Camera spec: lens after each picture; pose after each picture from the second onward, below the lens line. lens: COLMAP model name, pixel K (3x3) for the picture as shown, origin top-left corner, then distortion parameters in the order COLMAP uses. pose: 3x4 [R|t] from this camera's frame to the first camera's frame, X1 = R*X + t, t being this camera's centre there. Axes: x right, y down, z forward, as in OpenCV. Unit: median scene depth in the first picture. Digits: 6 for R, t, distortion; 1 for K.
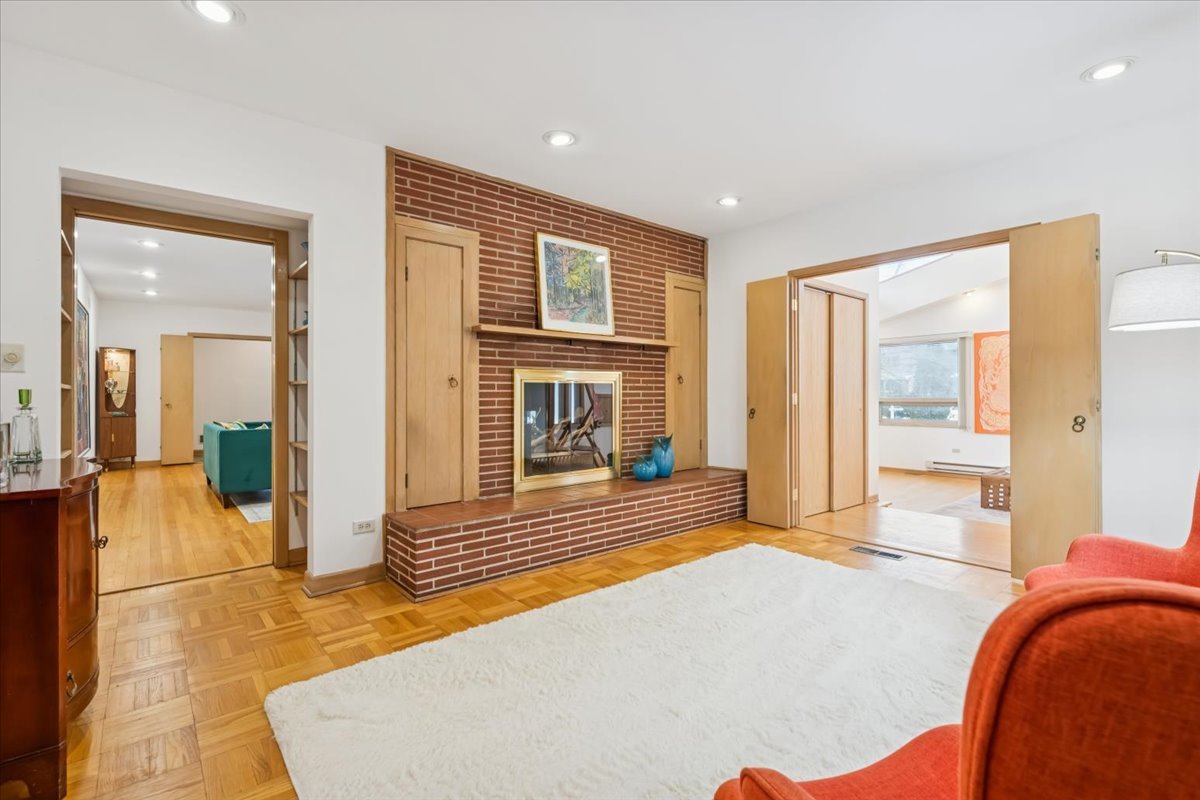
lens RADIAL K [[539.1, 0, 595.1], [0, 539.1, 393.6], [0, 0, 1]] dist [-0.002106, 0.000646]
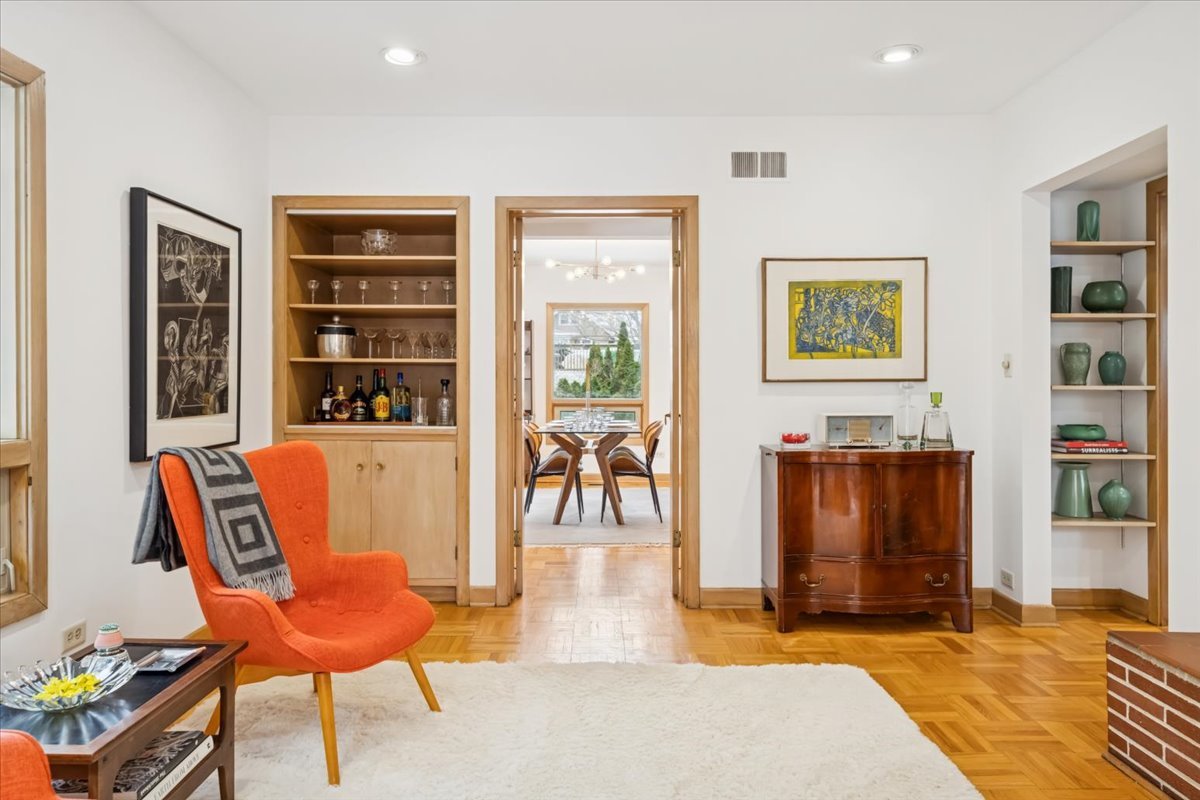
lens RADIAL K [[807.1, 0, 601.5], [0, 807.1, 383.5], [0, 0, 1]] dist [0.001980, 0.000323]
pose [[-0.638901, 0.005494, -0.769269, 0.502326], [0.006363, 0.999978, 0.001857, -0.019308], [0.769263, -0.003708, -0.638922, 0.819728]]
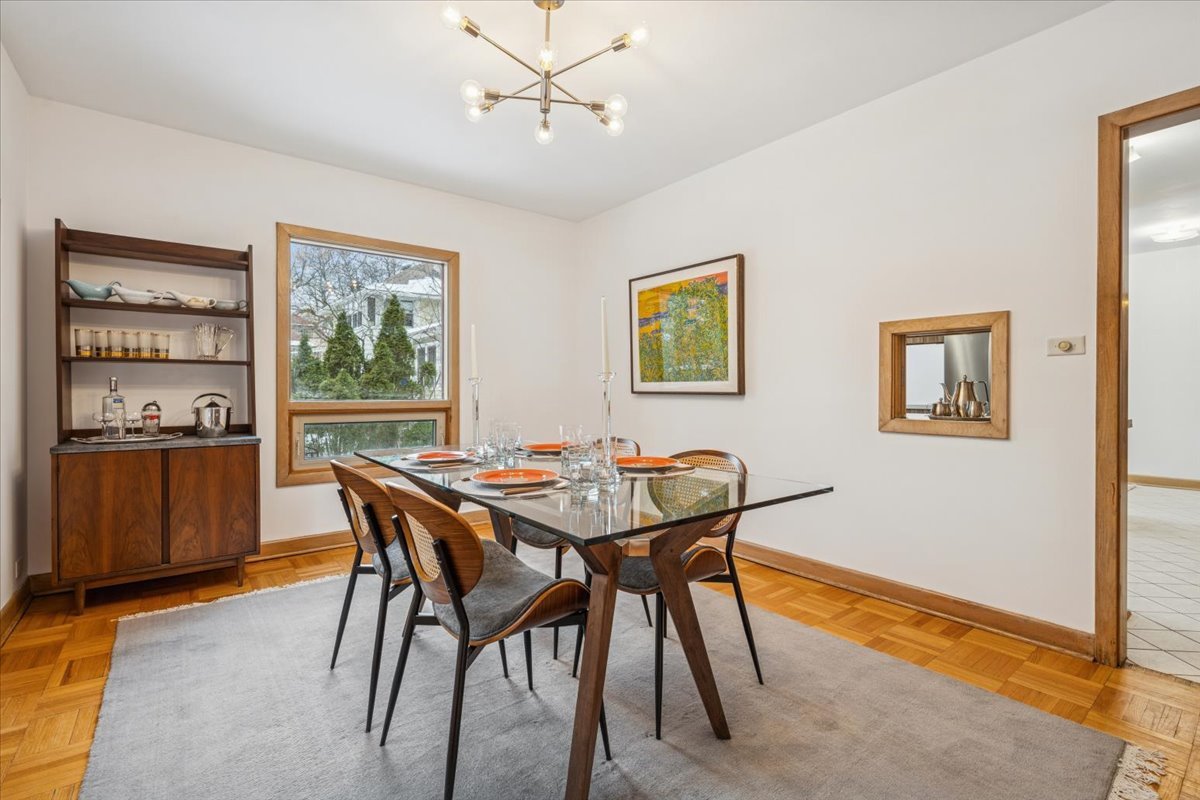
lens RADIAL K [[539.1, 0, 606.4], [0, 539.1, 389.6], [0, 0, 1]] dist [-0.002106, 0.000646]
pose [[-0.021303, 0.007436, -0.999745, -0.411229], [0.006195, 0.999954, 0.007305, 0.007316], [0.999754, -0.006038, -0.021349, -0.316828]]
